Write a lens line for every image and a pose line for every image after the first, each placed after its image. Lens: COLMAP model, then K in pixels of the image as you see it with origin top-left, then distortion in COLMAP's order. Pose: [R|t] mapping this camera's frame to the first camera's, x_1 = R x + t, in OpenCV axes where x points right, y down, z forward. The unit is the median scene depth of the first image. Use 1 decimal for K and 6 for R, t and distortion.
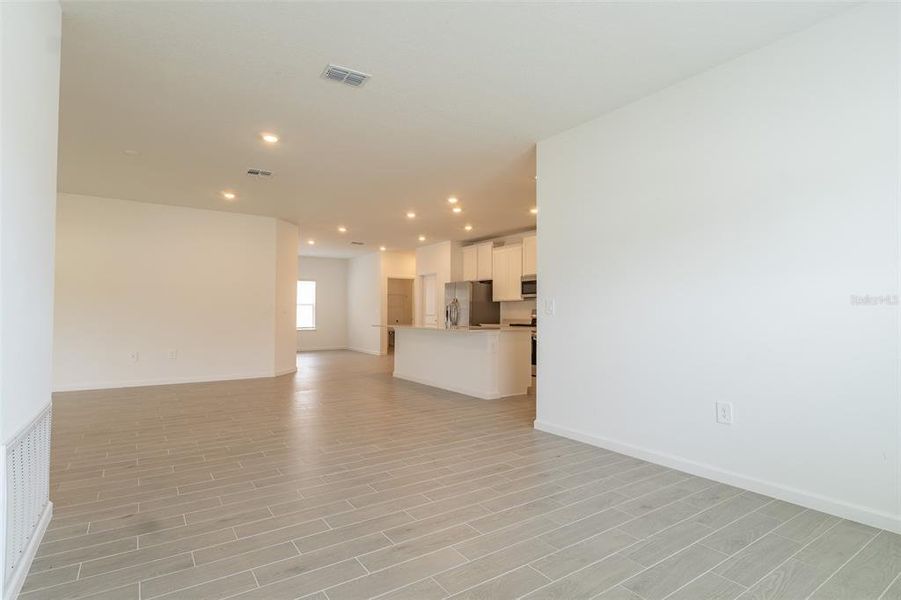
lens RADIAL K [[455.4, 0, 449.3], [0, 455.4, 303.2], [0, 0, 1]] dist [-0.000920, -0.000410]
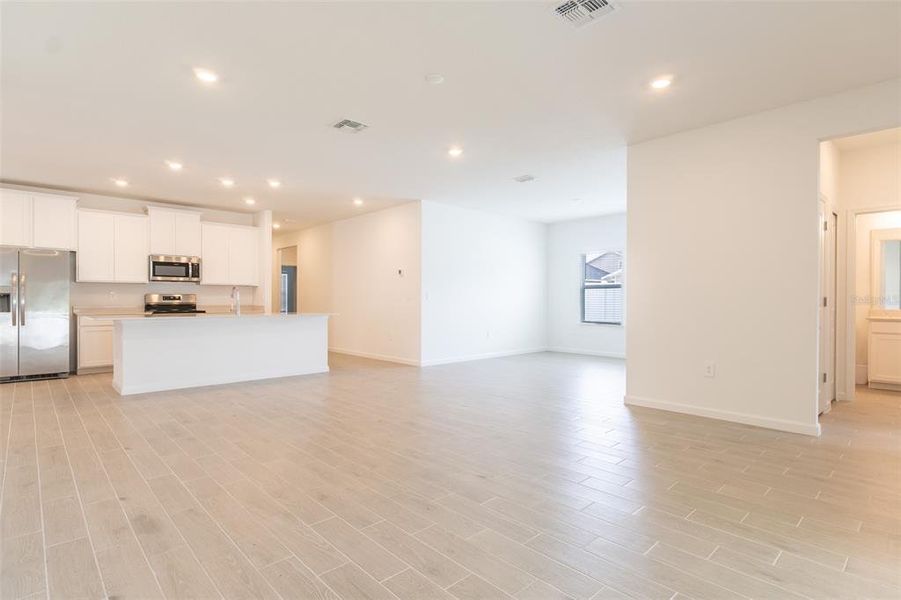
lens RADIAL K [[455.4, 0, 449.3], [0, 455.4, 303.2], [0, 0, 1]] dist [-0.000920, -0.000410]
pose [[-0.147957, -0.009479, 0.988948, -0.694486], [-0.026524, 0.999632, 0.005613, 0.009948], [-0.988638, -0.025401, -0.148154, 0.525229]]
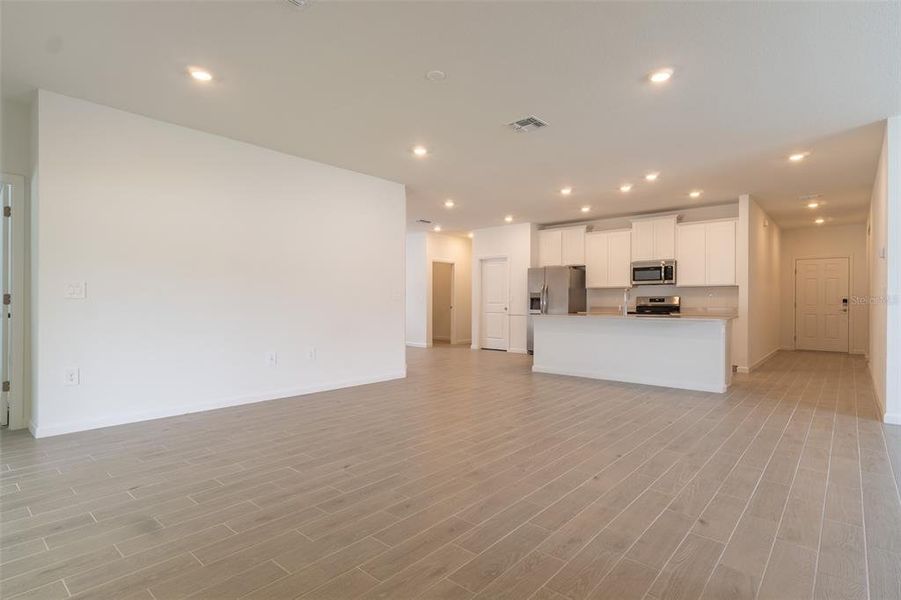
lens RADIAL K [[455.4, 0, 449.3], [0, 455.4, 303.2], [0, 0, 1]] dist [-0.000920, -0.000410]
pose [[0.968934, -0.001682, 0.247314, -0.417029], [-0.005305, 0.999605, 0.027581, 0.002396], [-0.247262, -0.028036, 0.968543, 0.142978]]
